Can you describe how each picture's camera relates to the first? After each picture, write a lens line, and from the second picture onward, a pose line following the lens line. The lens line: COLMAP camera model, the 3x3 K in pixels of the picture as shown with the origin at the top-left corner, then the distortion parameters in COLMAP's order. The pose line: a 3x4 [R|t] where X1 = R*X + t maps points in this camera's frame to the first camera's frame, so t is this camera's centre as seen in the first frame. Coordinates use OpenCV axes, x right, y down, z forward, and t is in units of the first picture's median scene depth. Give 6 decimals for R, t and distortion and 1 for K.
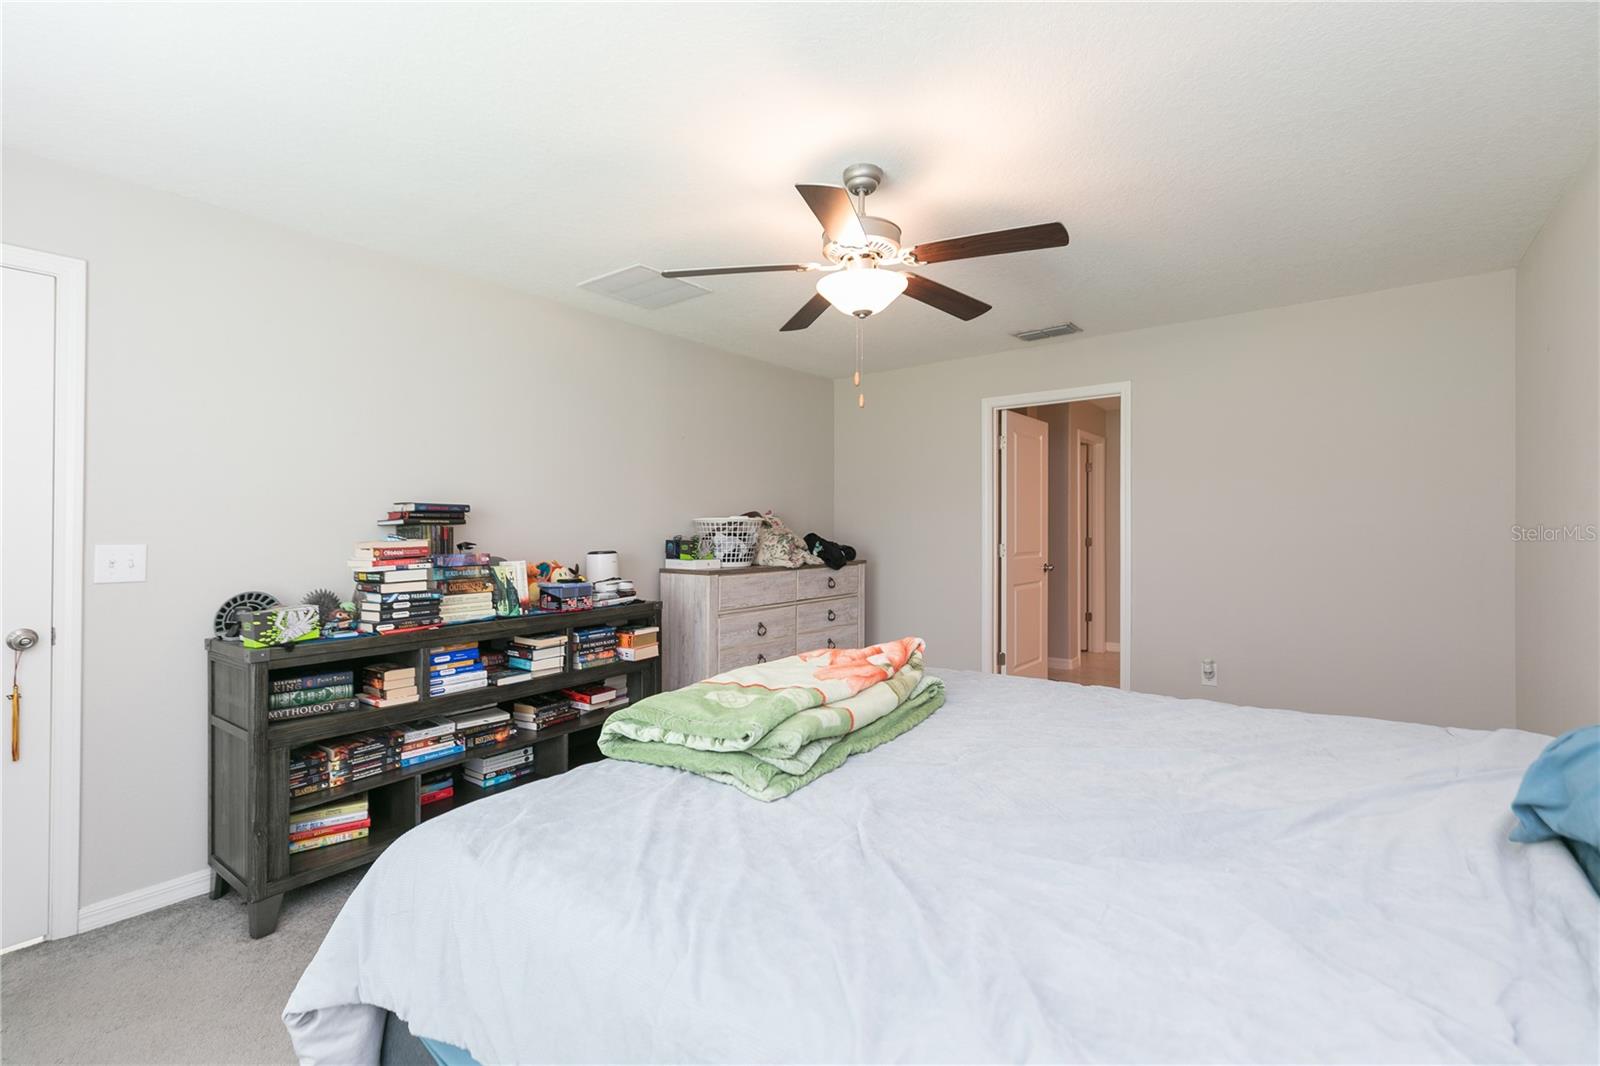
lens RADIAL K [[723.7, 0, 812.4], [0, 723.7, 524.7], [0, 0, 1]] dist [-0.000060, -0.000142]
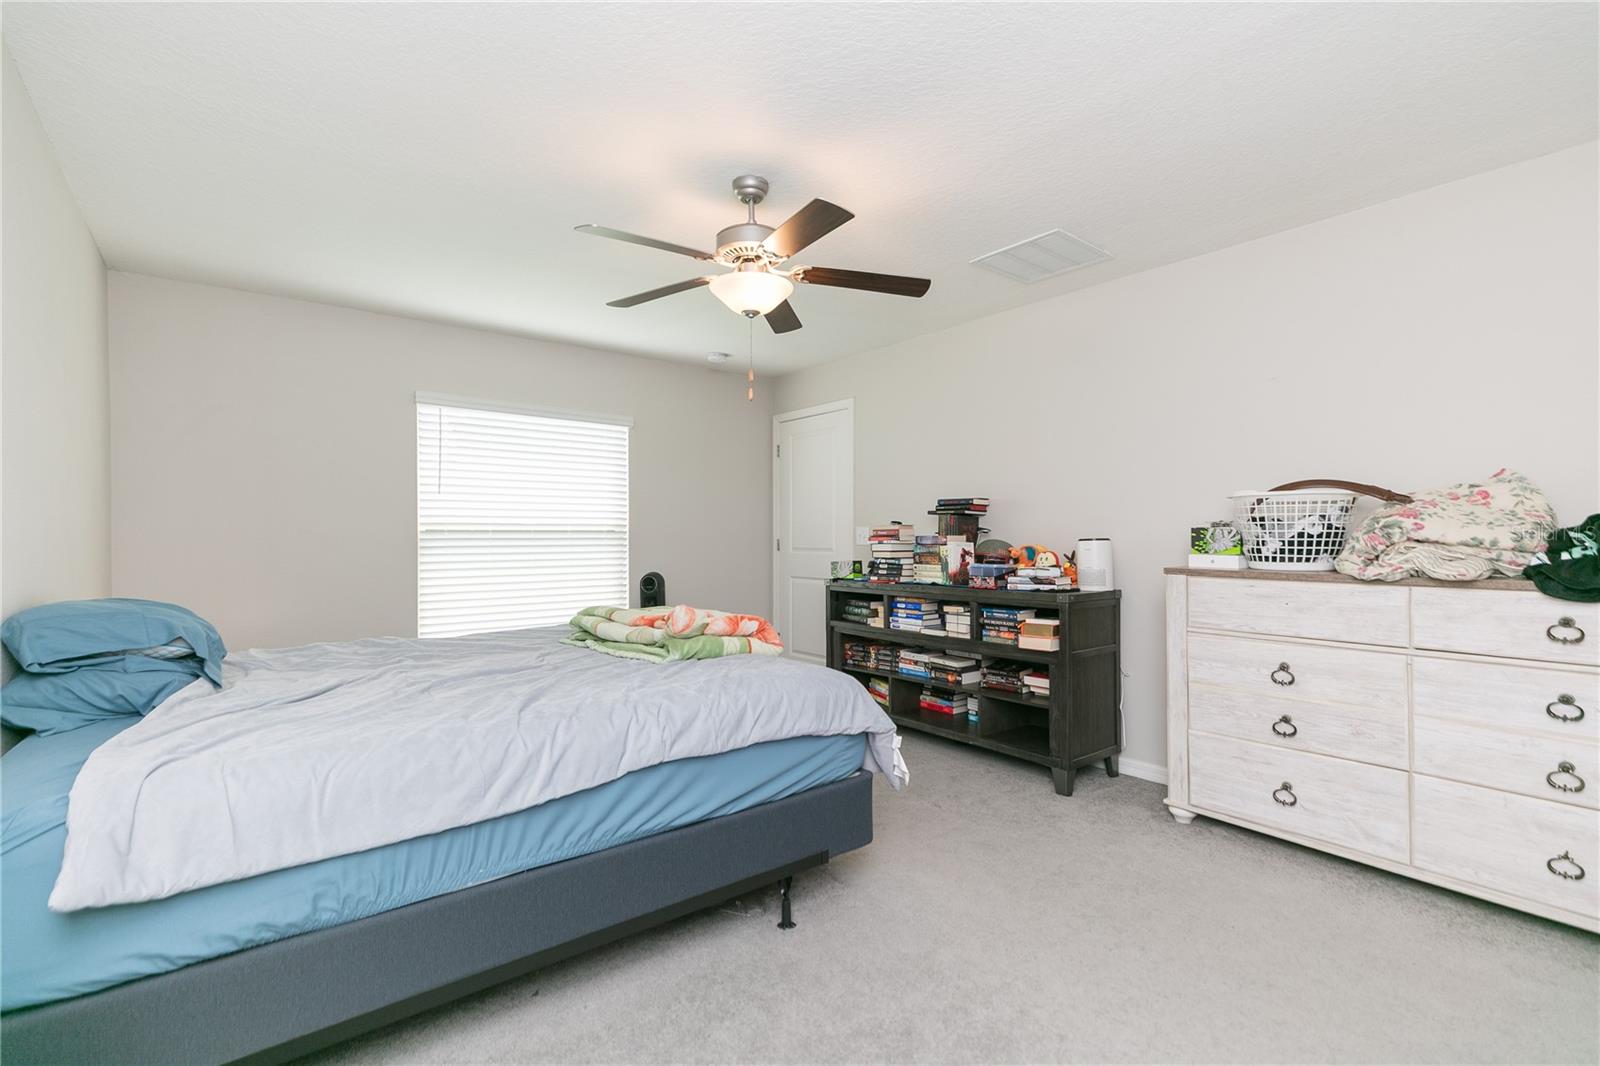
lens RADIAL K [[723.7, 0, 812.4], [0, 723.7, 524.7], [0, 0, 1]] dist [-0.000060, -0.000142]
pose [[-0.253185, -0.004316, -0.967408, 0.815756], [0.010001, 0.999925, -0.007078, 0.024893], [0.967366, -0.011467, -0.253123, 1.015069]]
